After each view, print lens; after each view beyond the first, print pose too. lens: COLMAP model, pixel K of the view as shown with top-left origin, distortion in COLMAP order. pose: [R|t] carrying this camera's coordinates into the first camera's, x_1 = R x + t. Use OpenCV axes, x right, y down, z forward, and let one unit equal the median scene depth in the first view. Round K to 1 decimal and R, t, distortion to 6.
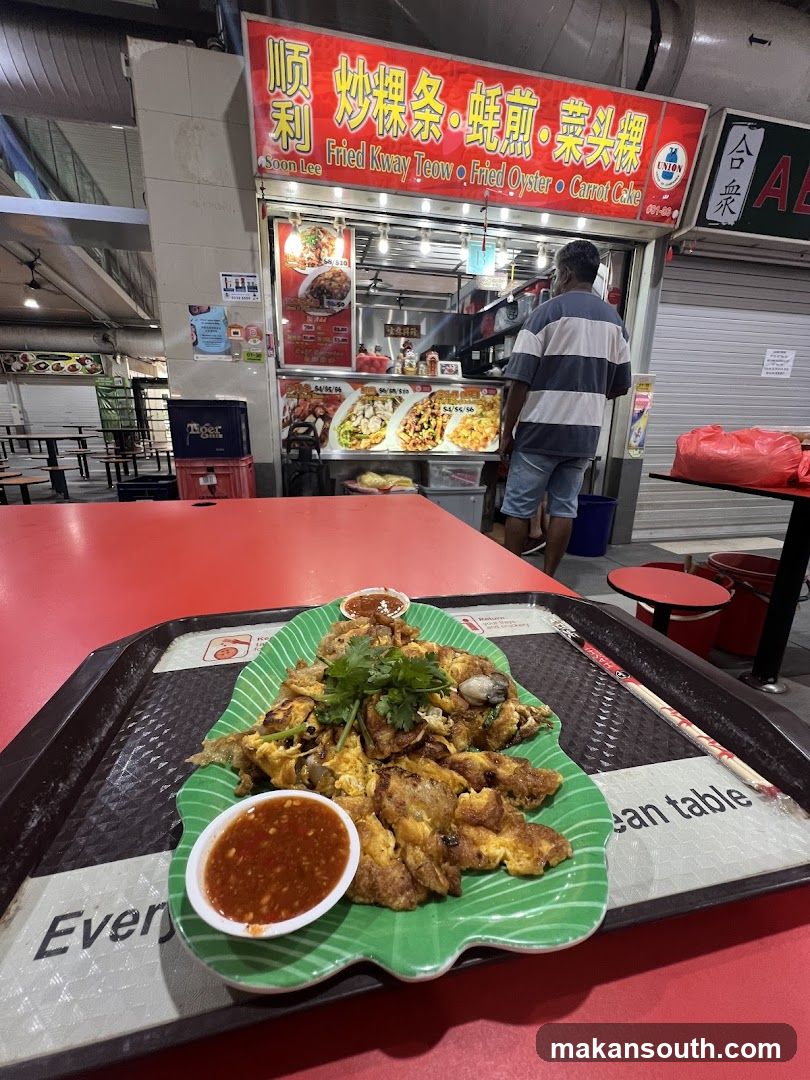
lens RADIAL K [[433.4, 0, 400.7], [0, 433.4, 536.4], [0, 0, 1]] dist [-0.004855, 0.000176]
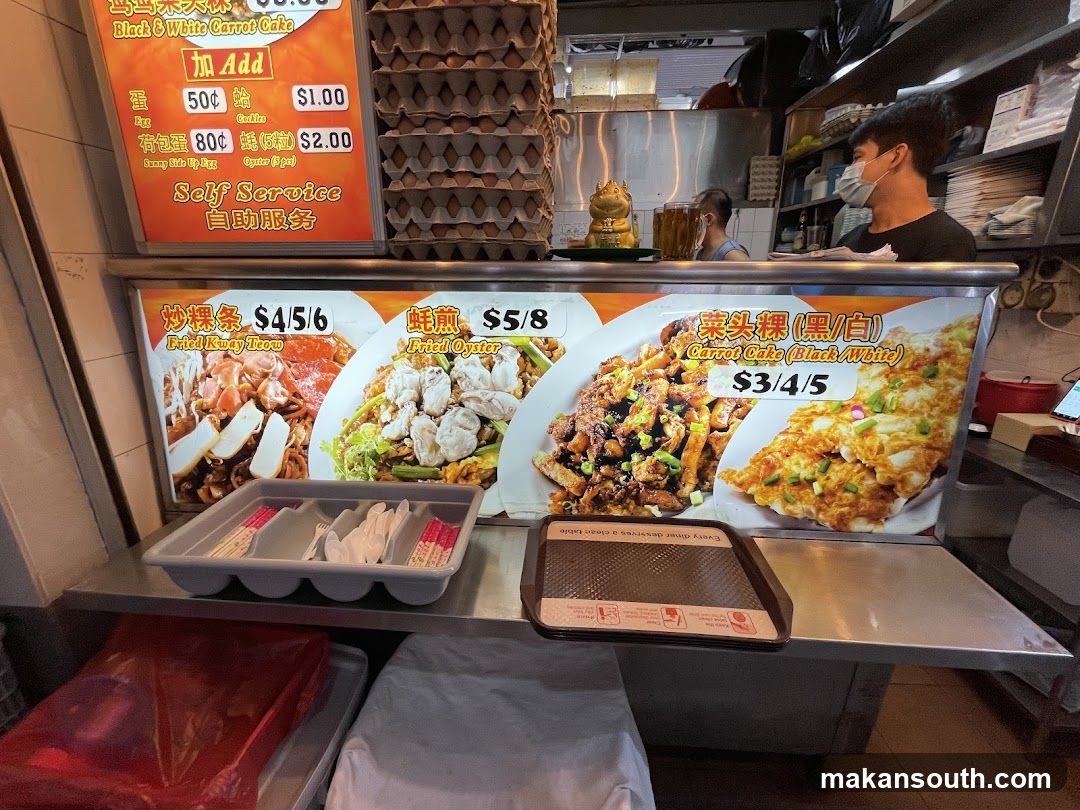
lens RADIAL K [[419.4, 0, 540.0], [0, 419.4, 397.2], [0, 0, 1]] dist [0.001414, 0.000110]
pose [[0.952828, 0.070909, -0.295112, 0.092613], [-0.061681, 0.997275, 0.040473, -0.375674], [0.297178, -0.020361, 0.954605, 0.944425]]
